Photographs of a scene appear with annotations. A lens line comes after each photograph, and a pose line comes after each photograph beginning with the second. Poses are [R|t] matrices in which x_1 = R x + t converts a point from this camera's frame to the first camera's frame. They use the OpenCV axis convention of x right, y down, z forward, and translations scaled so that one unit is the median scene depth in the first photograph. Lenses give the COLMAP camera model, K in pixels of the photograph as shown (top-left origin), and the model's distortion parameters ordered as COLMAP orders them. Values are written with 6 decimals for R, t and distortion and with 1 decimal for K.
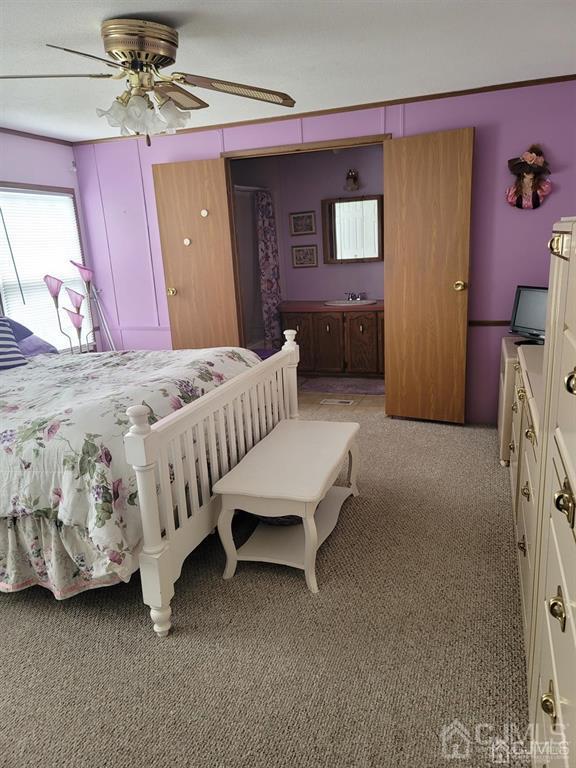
lens RADIAL K [[565.1, 0, 299.2], [0, 565.1, 386.0], [0, 0, 1]] dist [0.072346, -0.050738]
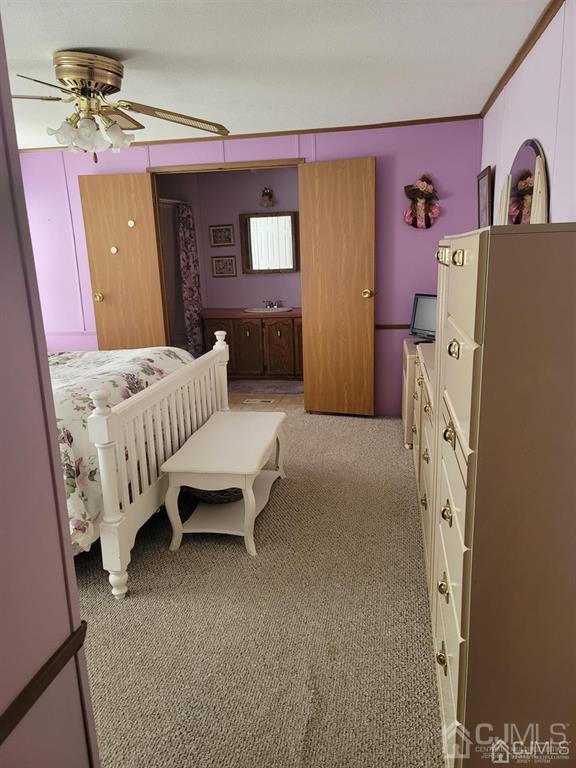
lens RADIAL K [[565.1, 0, 296.0], [0, 565.1, 384.6], [0, 0, 1]] dist [0.072346, -0.050738]
pose [[0.988126, -0.017873, 0.152601, -0.045165], [0.021576, 0.999511, -0.022642, 0.036831], [-0.152122, 0.025666, 0.988028, -0.121325]]
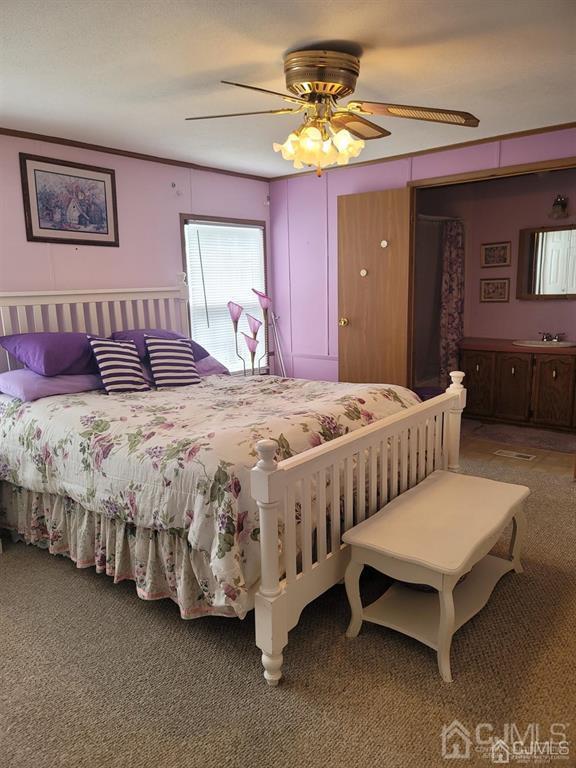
lens RADIAL K [[565.1, 0, 285.0], [0, 565.1, 391.2], [0, 0, 1]] dist [0.072346, -0.050738]
pose [[0.936095, 0.095993, -0.338395, 0.040360], [-0.109803, 0.993713, -0.021859, -0.019759], [0.334169, 0.057619, 0.940750, 0.063652]]
